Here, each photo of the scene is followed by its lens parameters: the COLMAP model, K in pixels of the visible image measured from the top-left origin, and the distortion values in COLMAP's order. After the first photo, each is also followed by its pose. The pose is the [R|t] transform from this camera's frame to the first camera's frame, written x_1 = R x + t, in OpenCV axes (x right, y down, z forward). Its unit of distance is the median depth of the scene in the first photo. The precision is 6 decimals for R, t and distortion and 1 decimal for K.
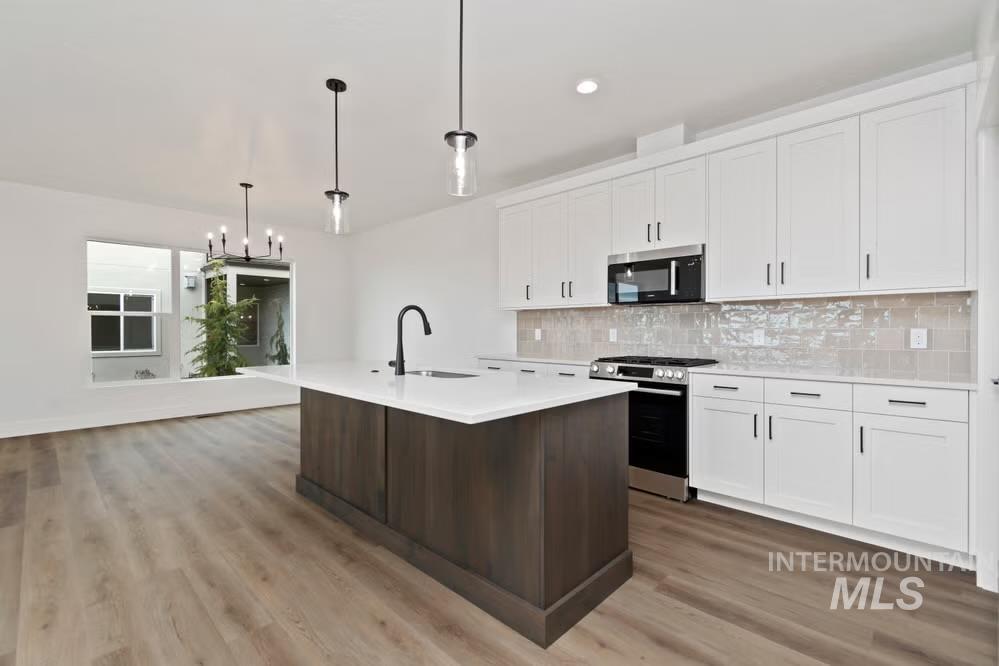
lens RADIAL K [[443.1, 0, 493.3], [0, 443.1, 328.4], [0, 0, 1]] dist [0.011597, 0.000355]
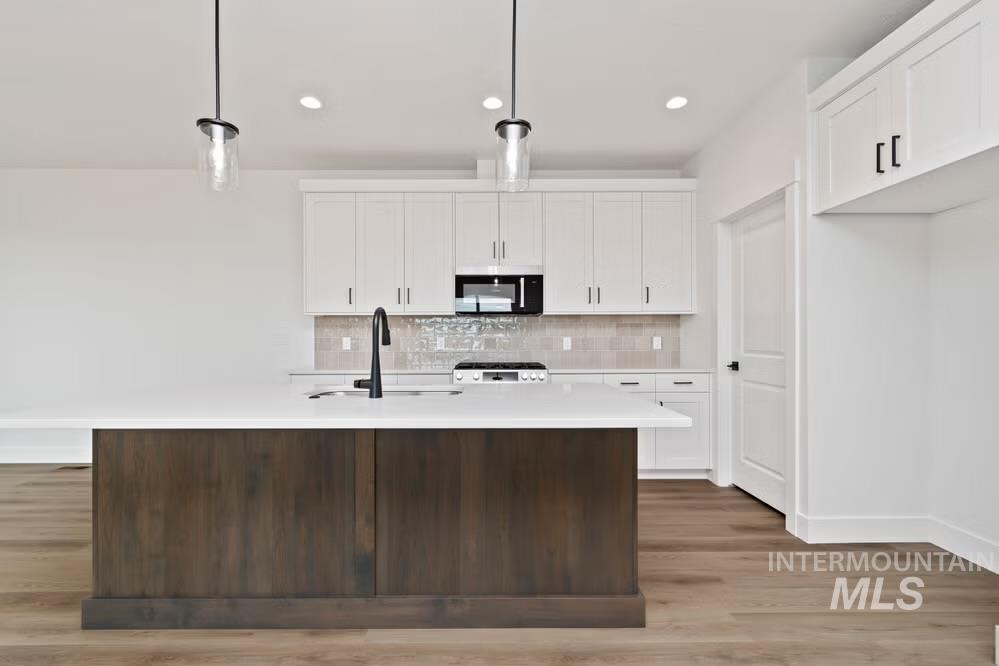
lens RADIAL K [[443.1, 0, 493.6], [0, 443.1, 338.7], [0, 0, 1]] dist [0.011597, 0.000355]
pose [[0.717299, -0.003308, 0.696758, -0.503281], [0.000403, 0.999991, 0.004333, 0.000800], [-0.696765, -0.002828, 0.717293, 0.259785]]
